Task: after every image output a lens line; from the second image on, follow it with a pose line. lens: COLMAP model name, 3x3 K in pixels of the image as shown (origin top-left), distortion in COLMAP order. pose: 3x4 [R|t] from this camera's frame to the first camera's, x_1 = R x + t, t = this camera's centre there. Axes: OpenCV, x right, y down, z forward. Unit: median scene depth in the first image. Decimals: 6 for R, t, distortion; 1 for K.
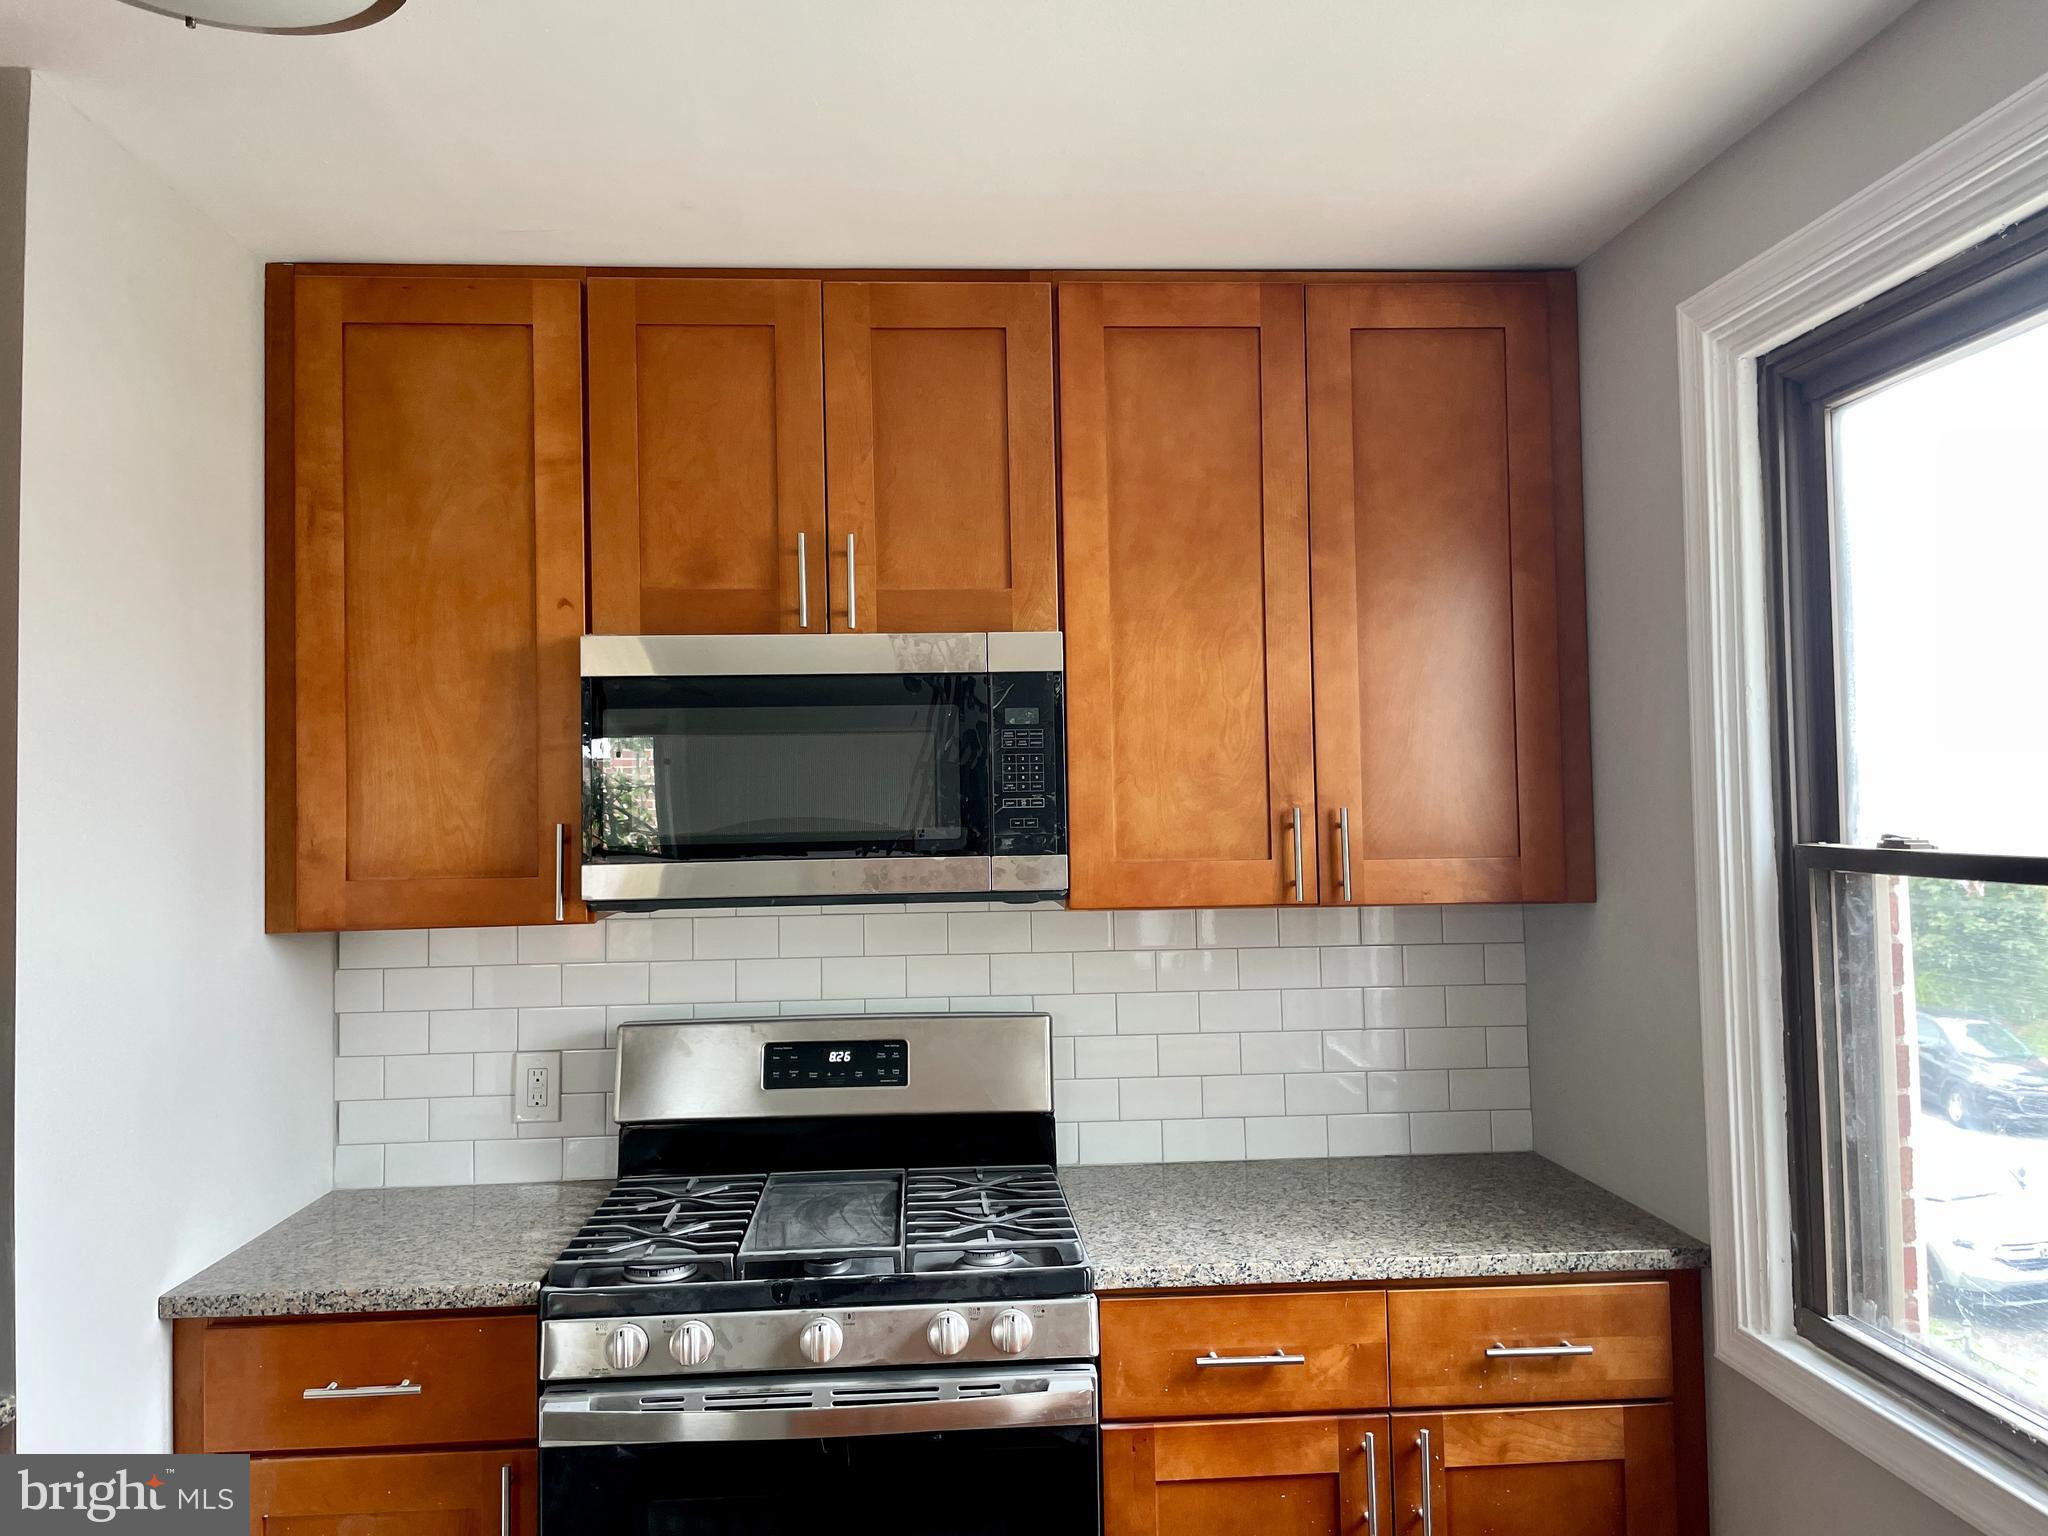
lens RADIAL K [[1569.8, 0, 986.7], [0, 1569.8, 740.5], [0, 0, 1]] dist [0.080438, -0.098930]
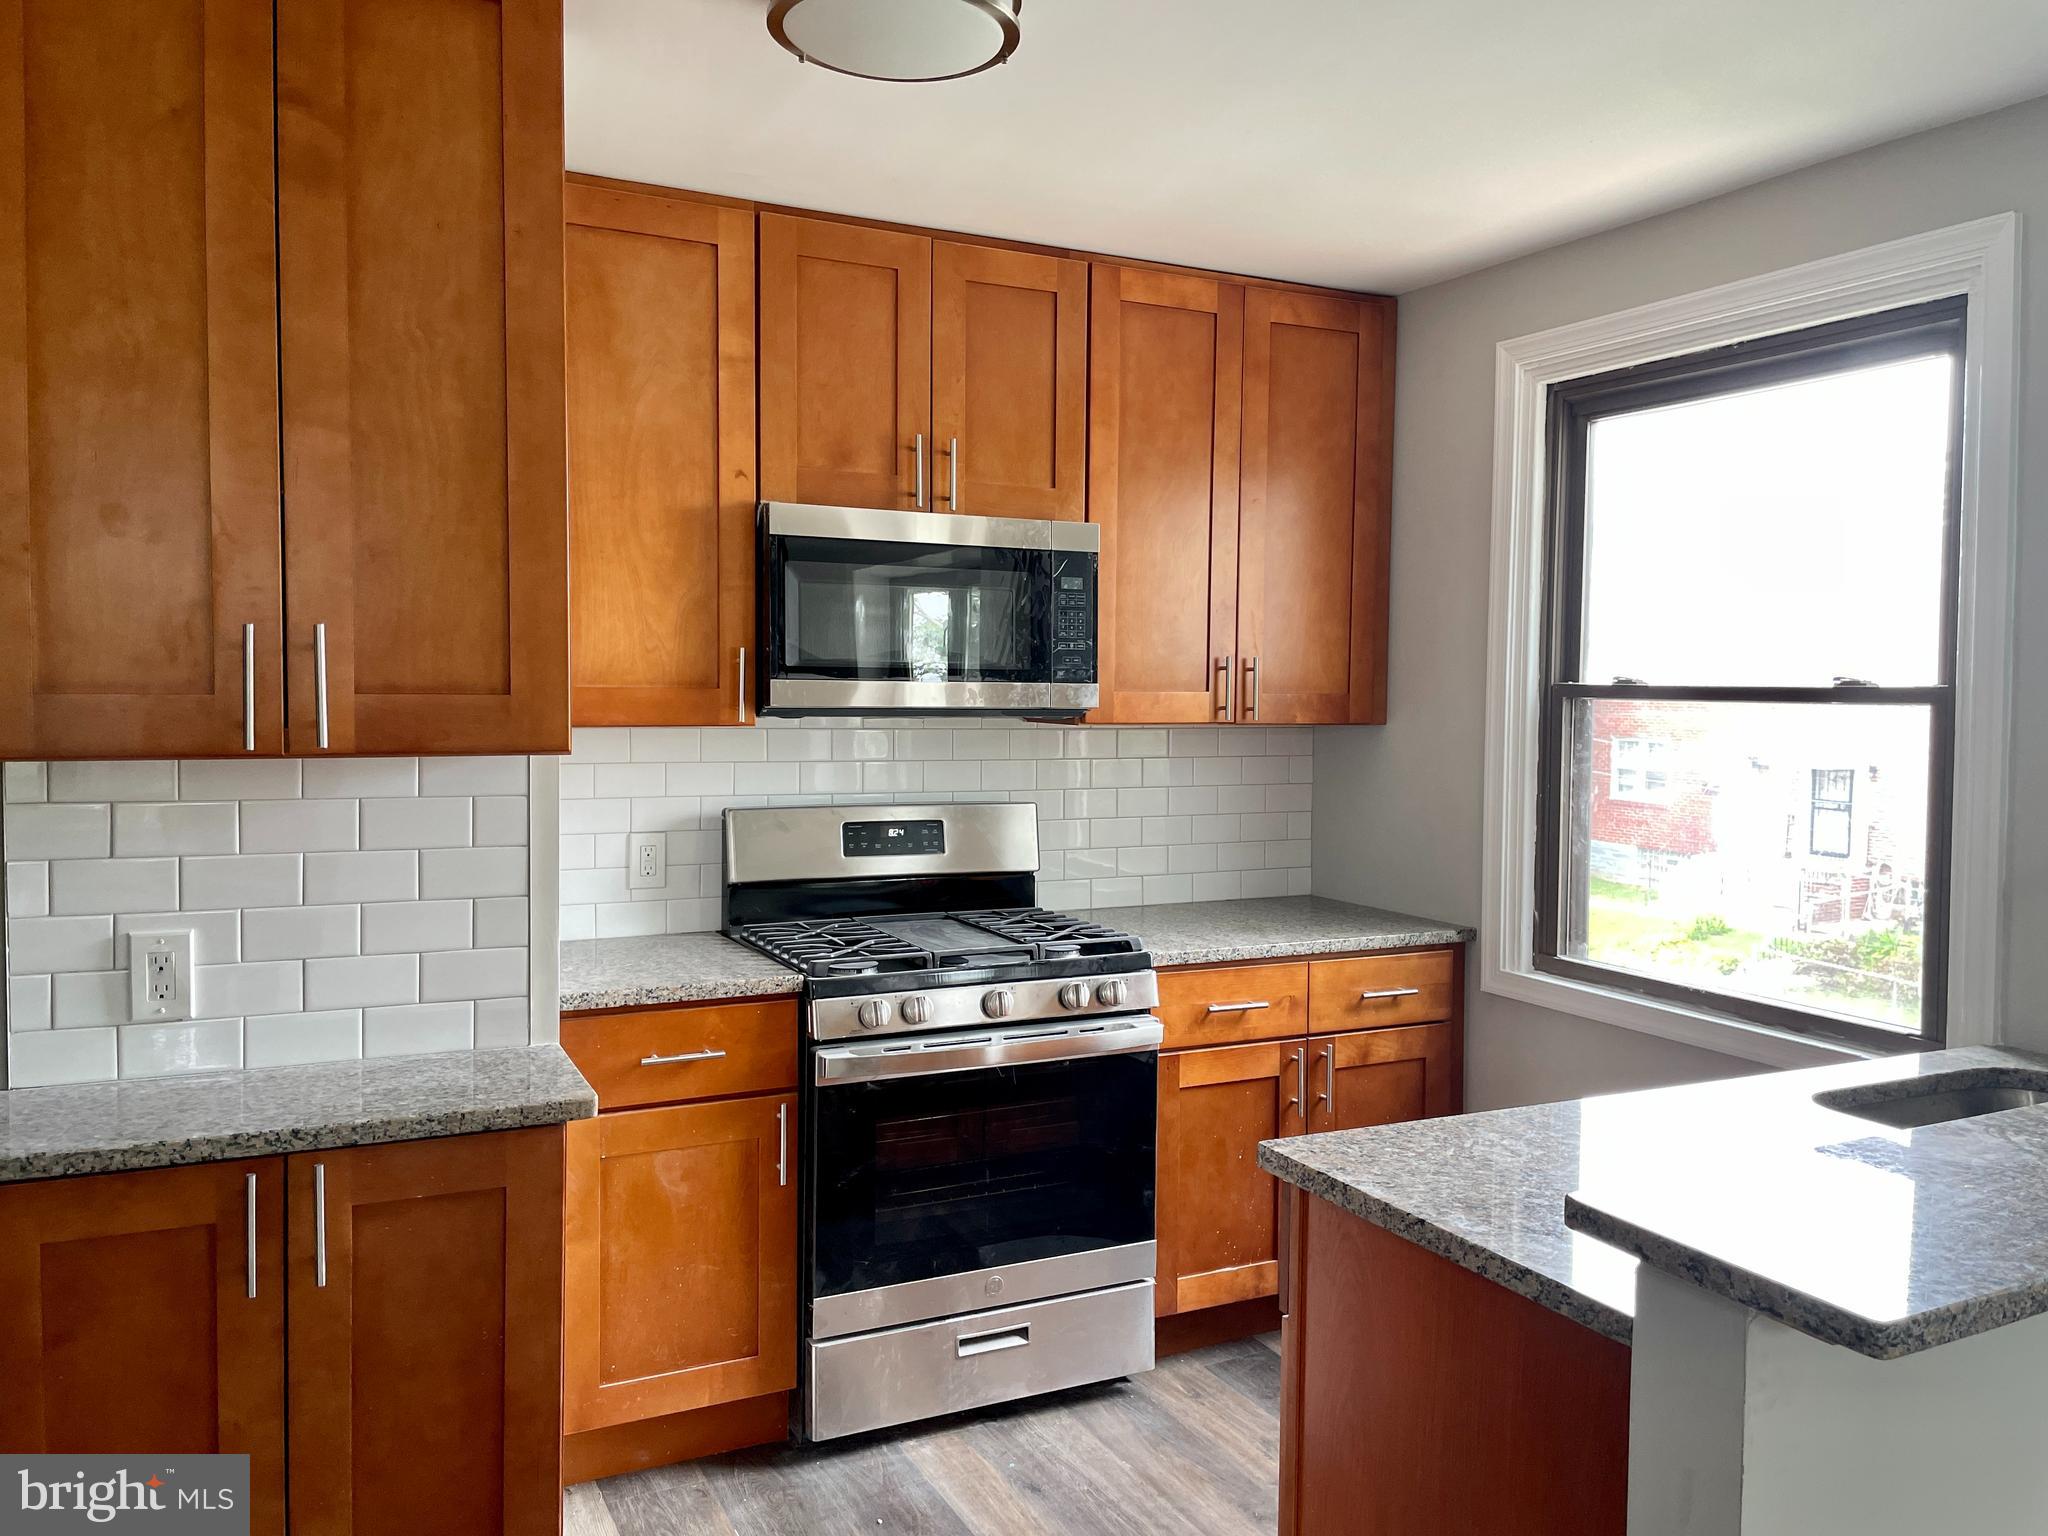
lens RADIAL K [[1569.8, 0, 1025.4], [0, 1569.8, 757.4], [0, 0, 1]] dist [0.080438, -0.098930]
pose [[0.921754, 0.009598, 0.387656, -0.550034], [-0.044306, 0.995753, 0.080697, 0.027647], [-0.385235, -0.091558, 0.918265, -0.275284]]
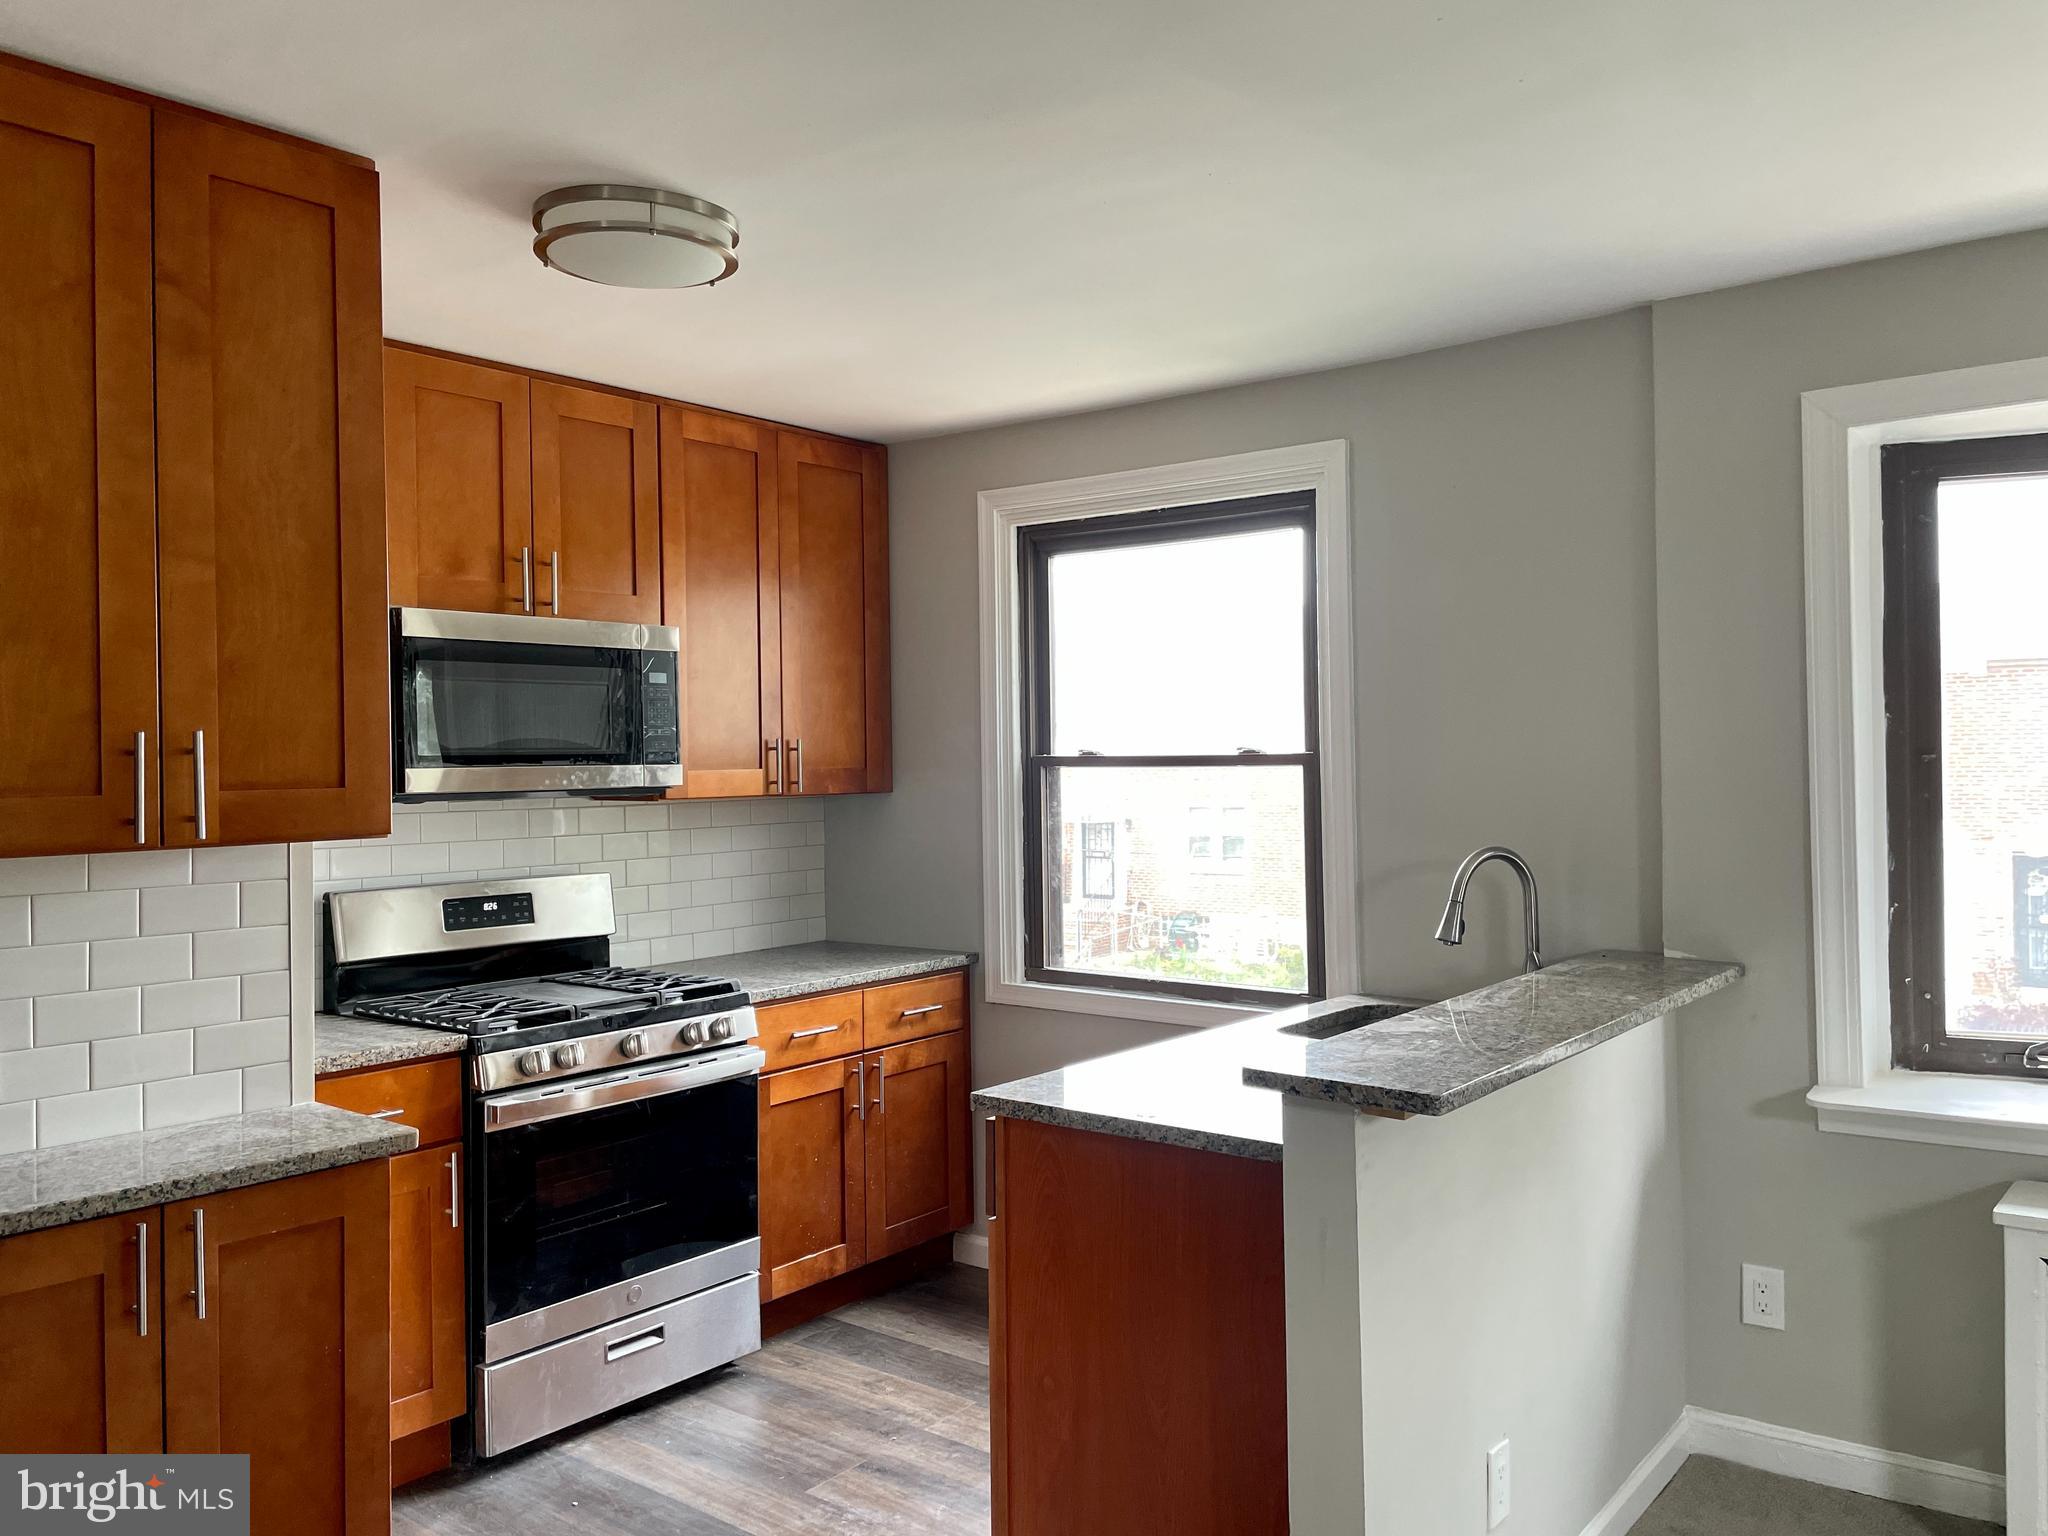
lens RADIAL K [[1569.8, 0, 1023.2], [0, 1569.8, 750.1], [0, 0, 1]] dist [0.080438, -0.098930]
pose [[0.674209, 0.011562, 0.738450, -0.910747], [-0.030922, 0.999443, 0.012584, 0.026057], [-0.737893, -0.031319, 0.674191, -0.364926]]
